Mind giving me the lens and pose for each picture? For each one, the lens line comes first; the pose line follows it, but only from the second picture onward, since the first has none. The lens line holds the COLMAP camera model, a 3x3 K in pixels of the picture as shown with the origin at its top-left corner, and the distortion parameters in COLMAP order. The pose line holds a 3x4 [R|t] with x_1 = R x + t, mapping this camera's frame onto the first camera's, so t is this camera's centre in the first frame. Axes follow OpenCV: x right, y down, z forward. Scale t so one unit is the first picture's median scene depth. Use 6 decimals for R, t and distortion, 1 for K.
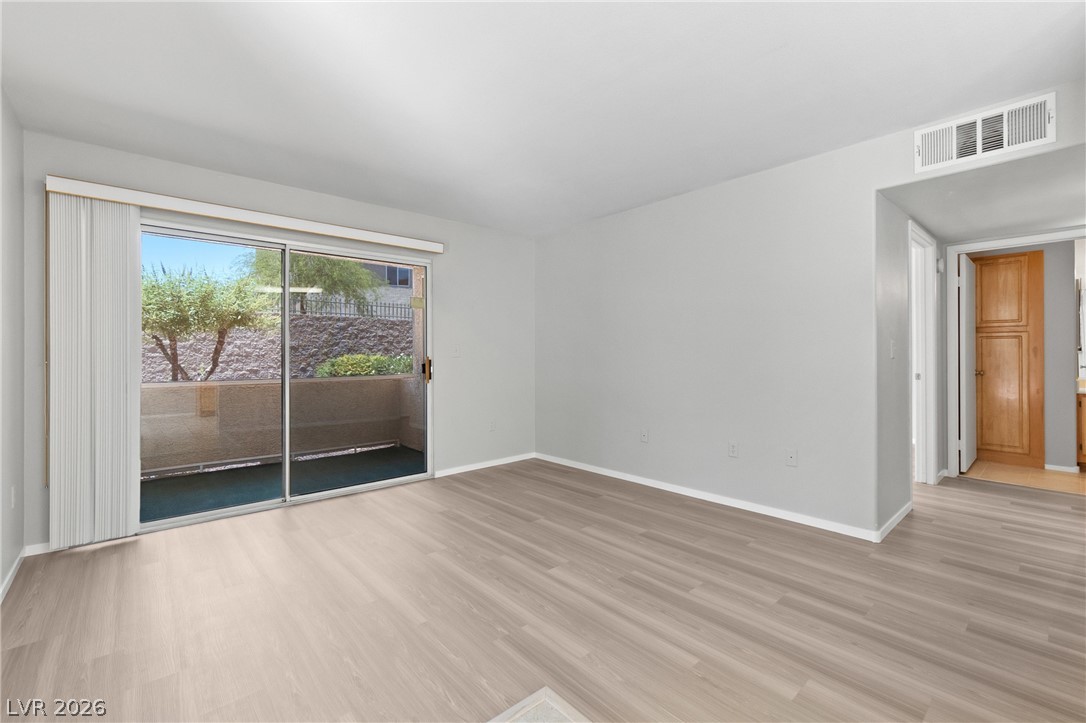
lens RADIAL K [[471.5, 0, 543.8], [0, 471.5, 355.7], [0, 0, 1]] dist [0.000526, 0.000004]
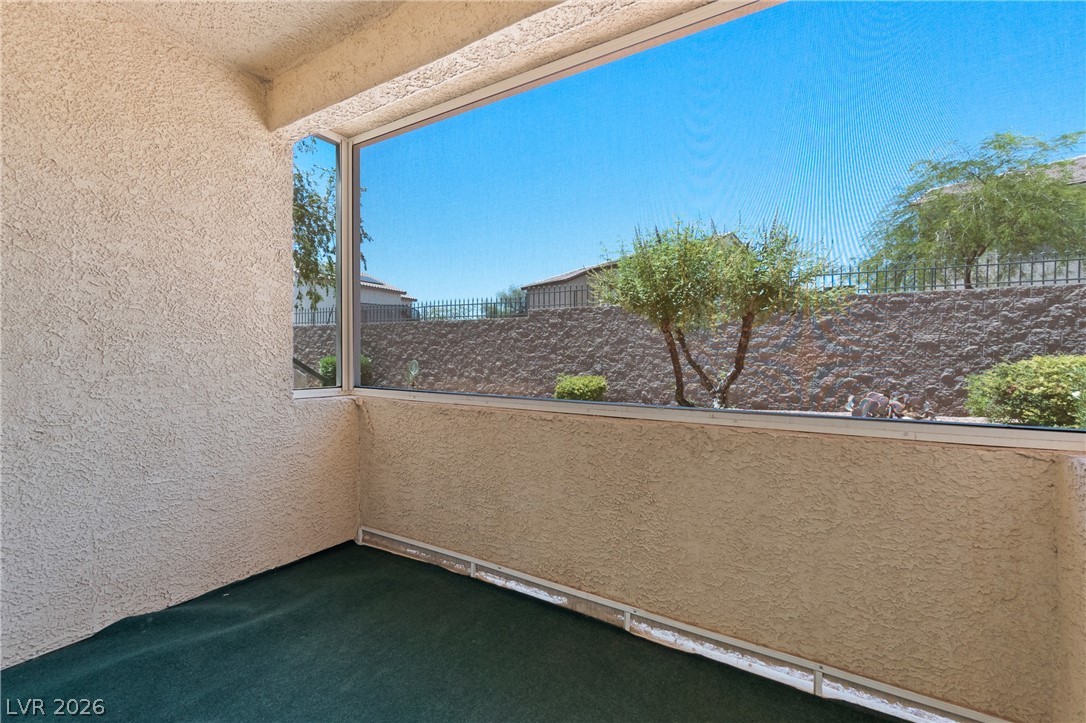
lens RADIAL K [[471.5, 0, 543.8], [0, 471.5, 355.7], [0, 0, 1]] dist [0.000526, 0.000004]
pose [[0.292501, 0.003023, -0.956261, -0.134903], [-0.009814, 0.999952, 0.000159, 0.005229], [0.956215, 0.009338, 0.292516, 0.569060]]
